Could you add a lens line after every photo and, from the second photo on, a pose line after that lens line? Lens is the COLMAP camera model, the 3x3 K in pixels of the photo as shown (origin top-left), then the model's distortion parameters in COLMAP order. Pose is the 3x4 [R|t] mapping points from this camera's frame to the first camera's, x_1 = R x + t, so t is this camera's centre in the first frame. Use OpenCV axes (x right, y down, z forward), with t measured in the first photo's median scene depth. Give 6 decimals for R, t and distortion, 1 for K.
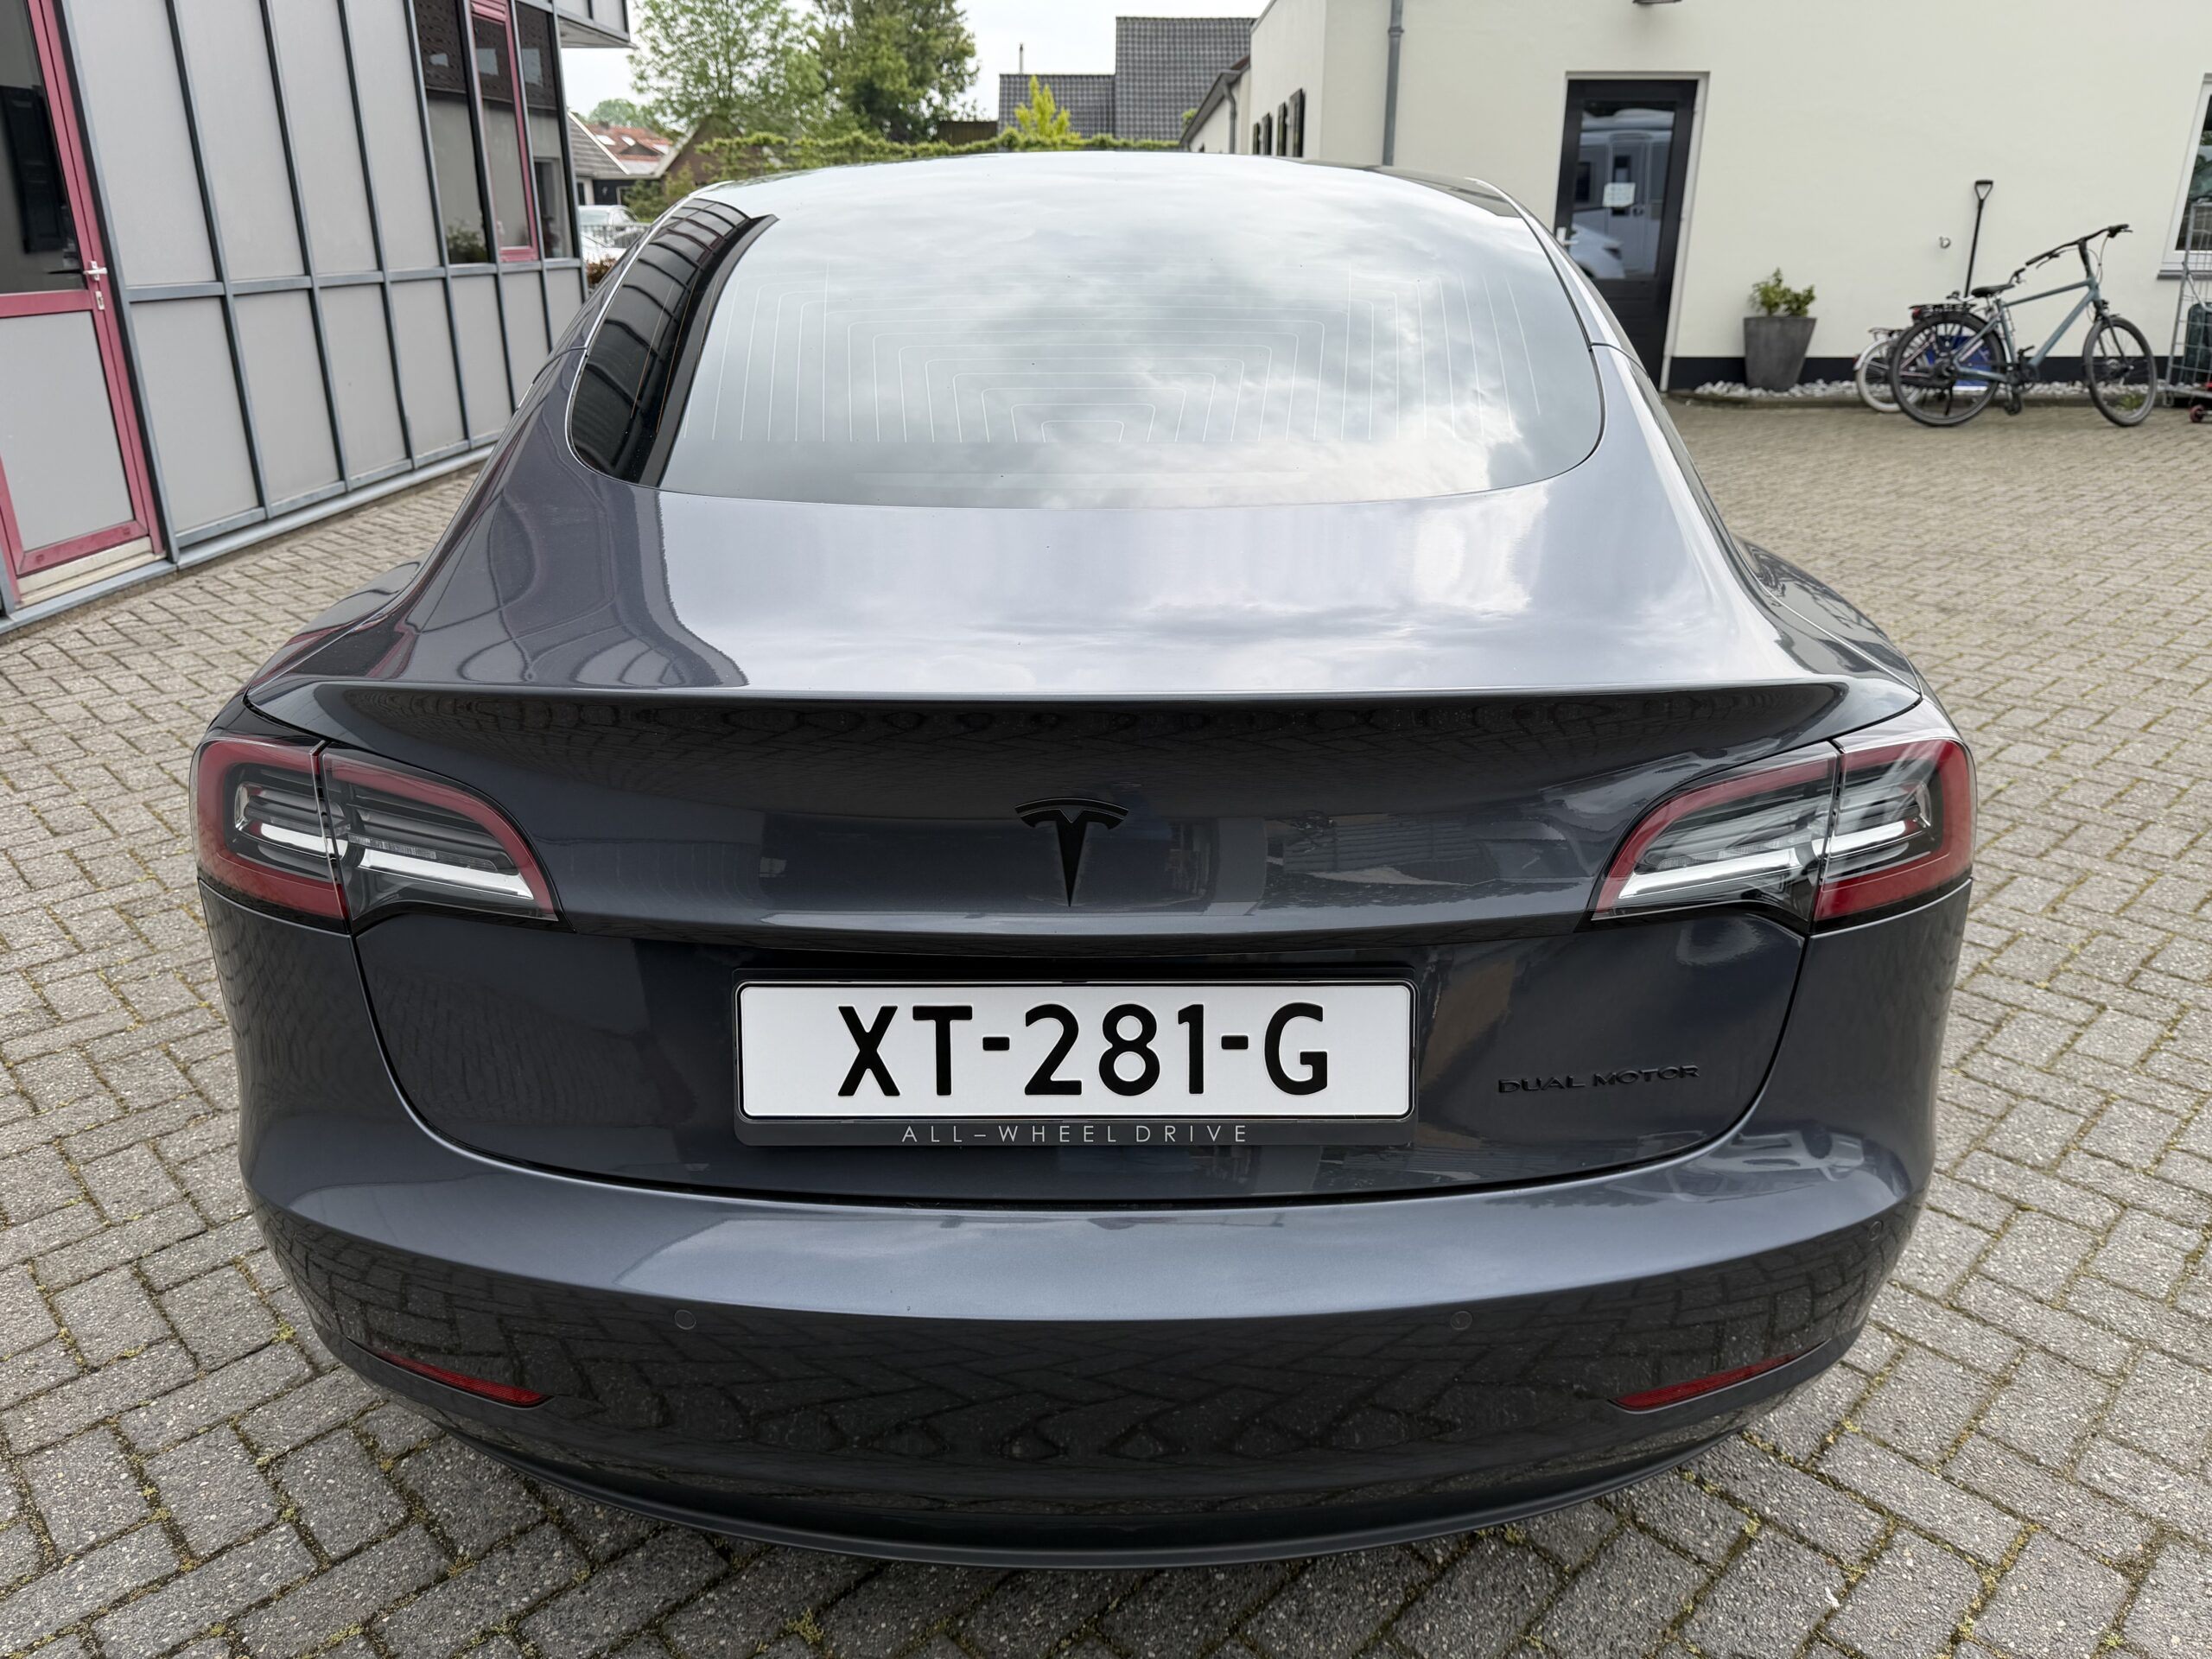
lens RADIAL K [[1543.5, 0, 1103.8], [0, 1543.5, 822.1], [0, 0, 1]] dist [0.019082, -0.000258]
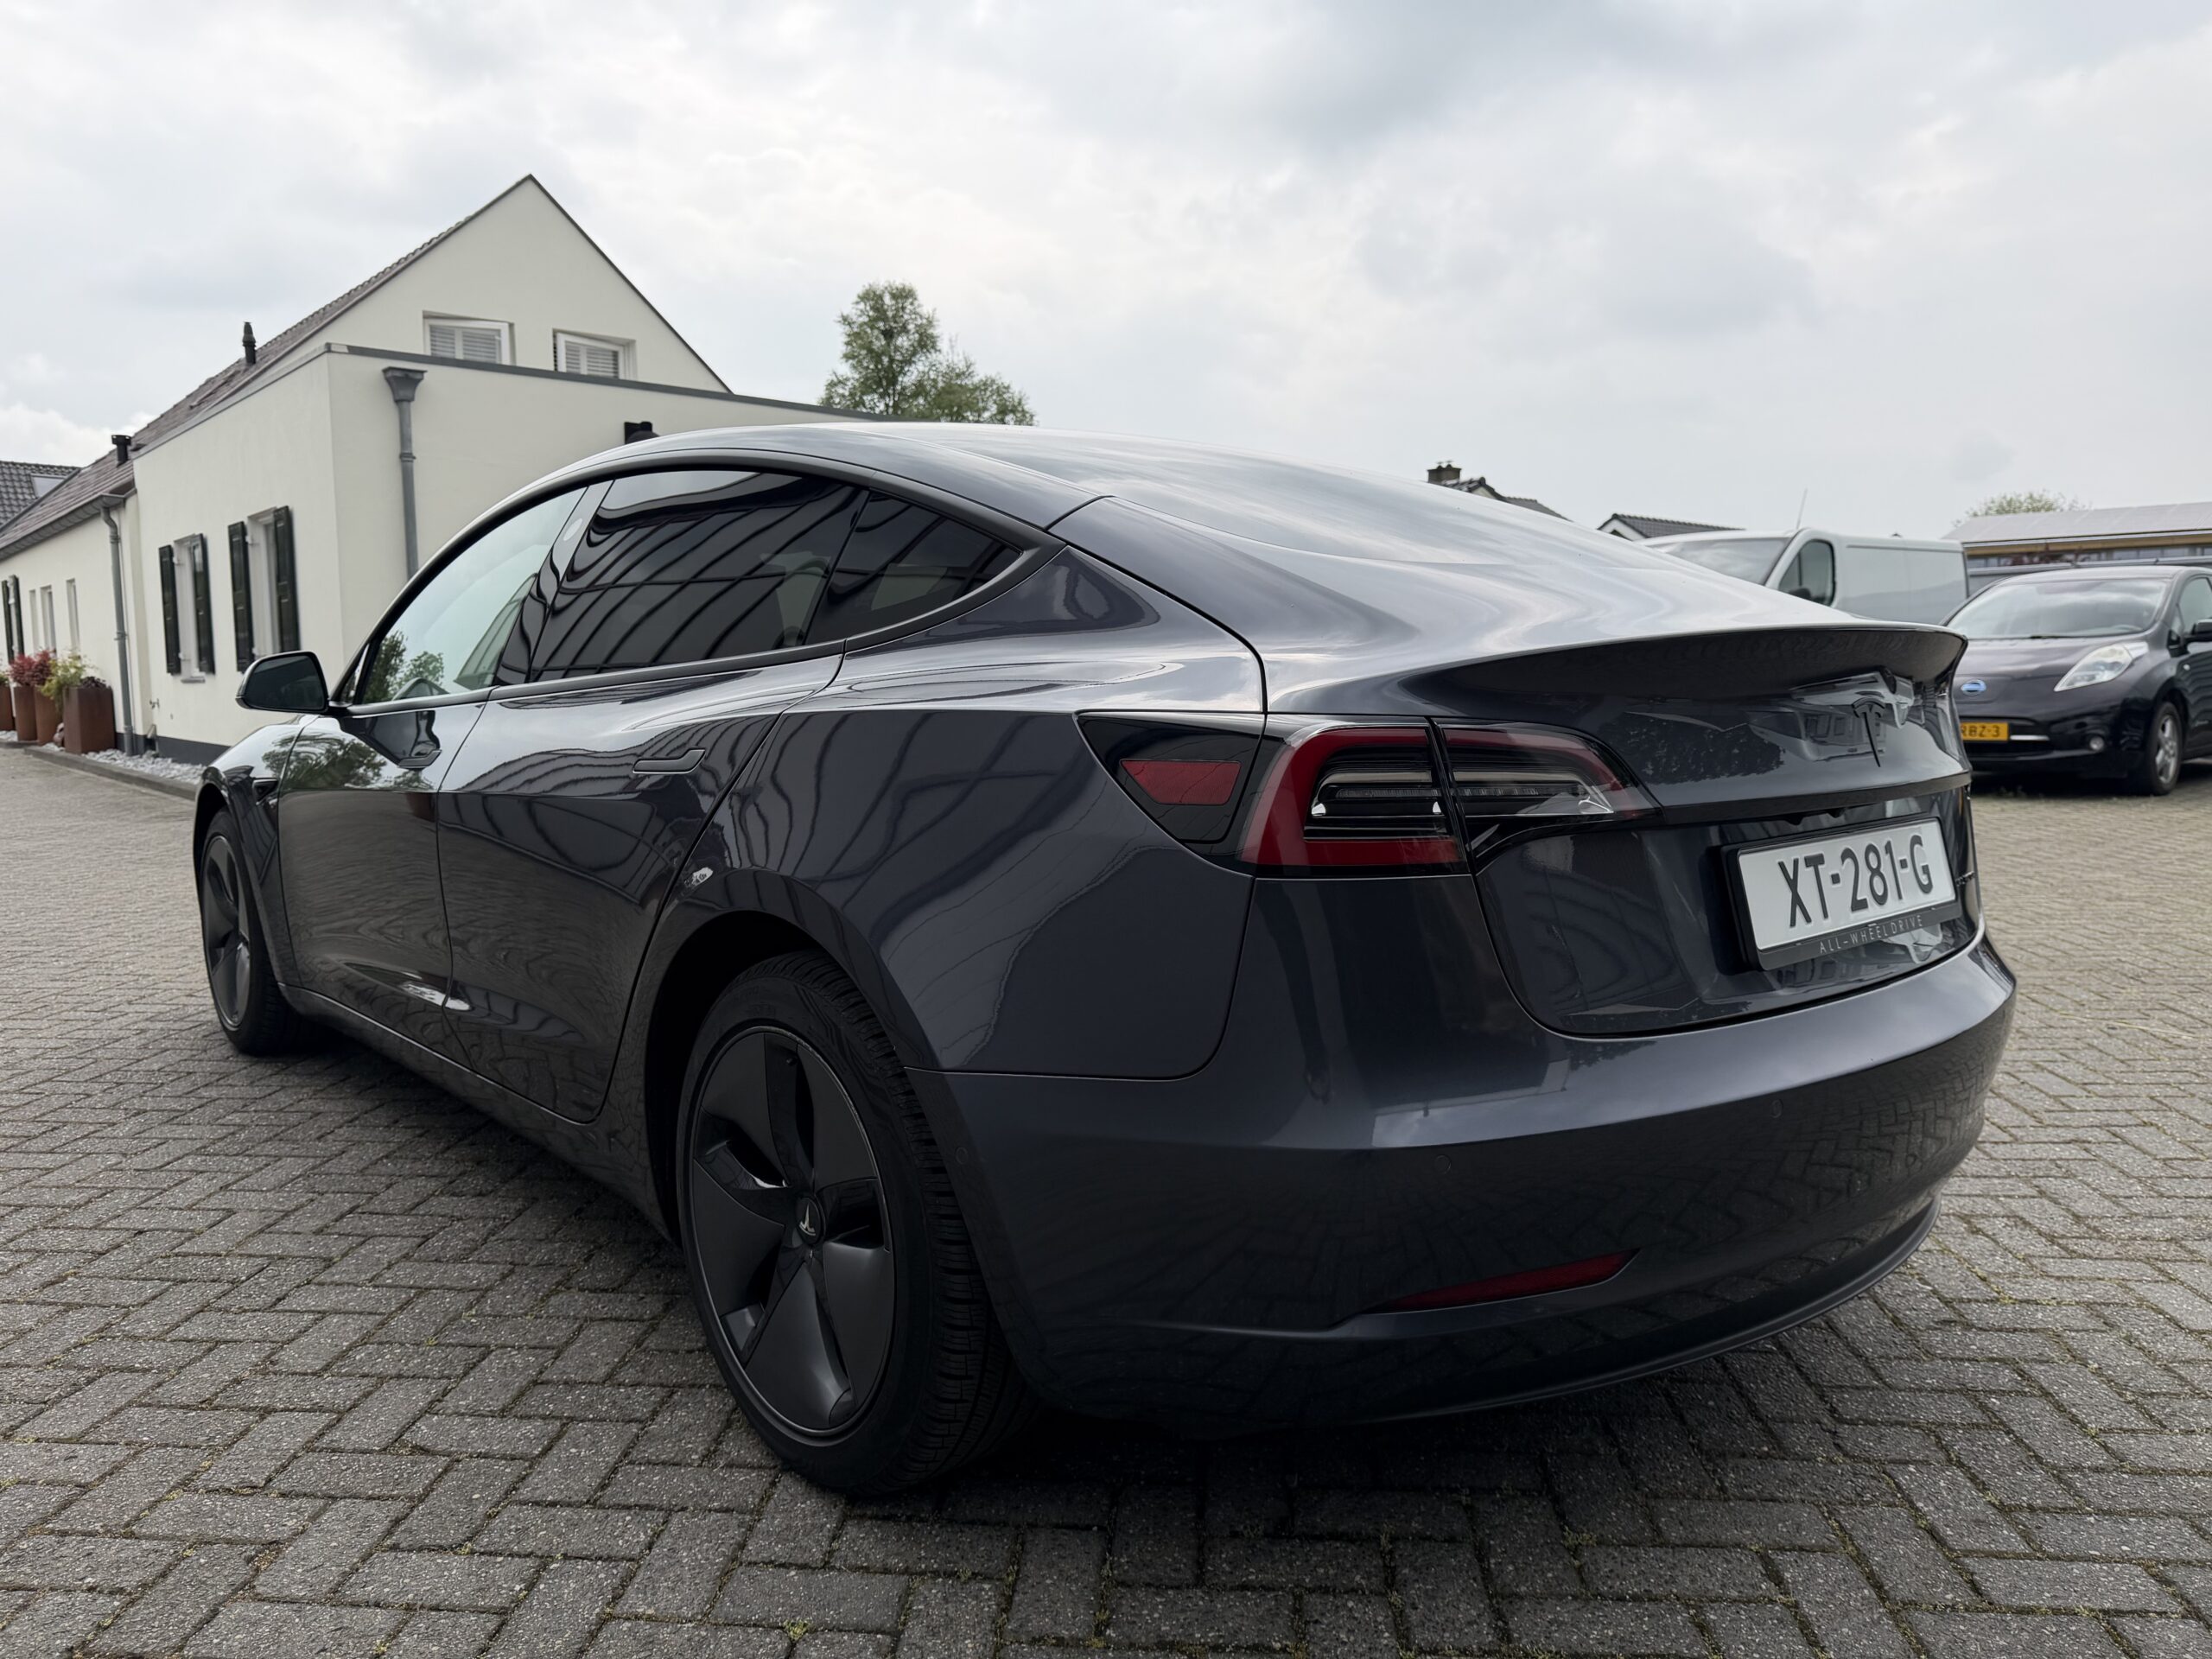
lens RADIAL K [[1525.0, 0, 1104.5], [0, 1525.0, 863.0], [0, 0, 1]] dist [0.005485, 0.000262]
pose [[0.751418, -0.082127, 0.654695, -1.534271], [0.240154, 0.958210, -0.155434, 0.187526], [-0.614570, 0.274024, 0.739740, 0.350277]]
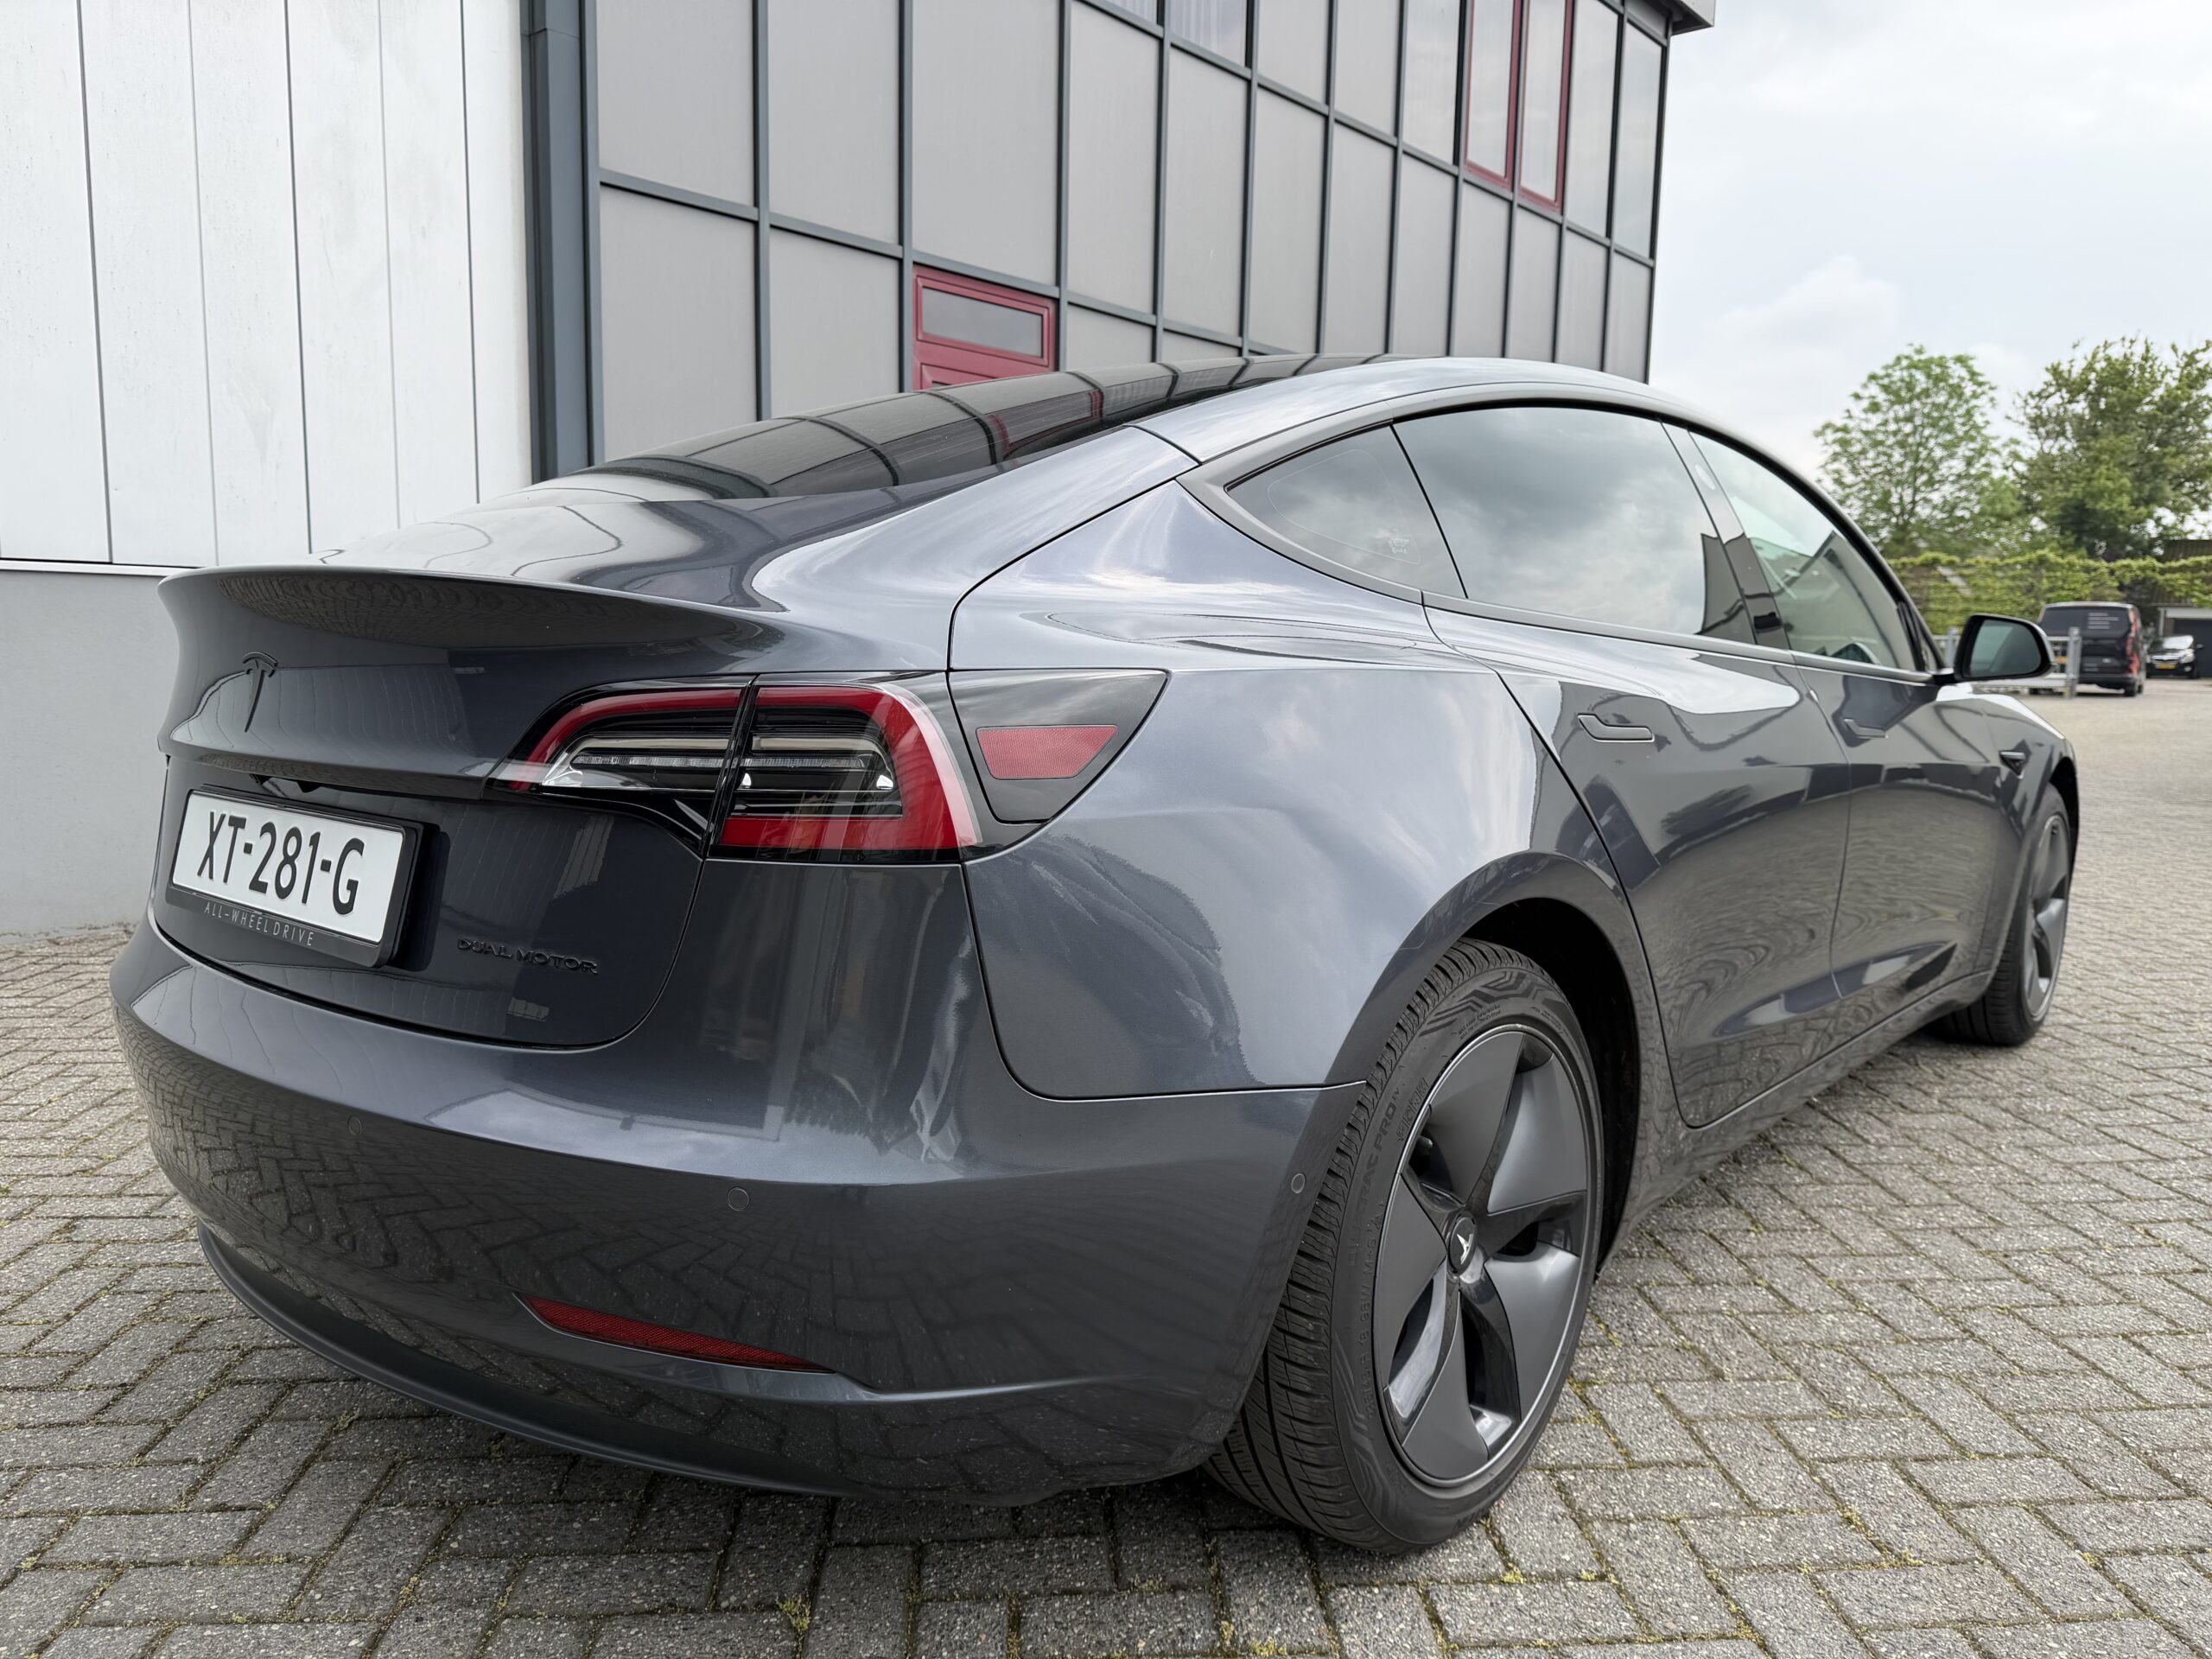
lens RADIAL K [[1564.1, 0, 1112.0], [0, 1564.1, 853.7], [0, 0, 1]] dist [-0.009623, -0.004379]
pose [[0.767863, 0.102150, -0.632417, 1.369612], [-0.246522, 0.958299, -0.144532, 0.158458], [0.591281, 0.266886, 0.761025, 0.409889]]
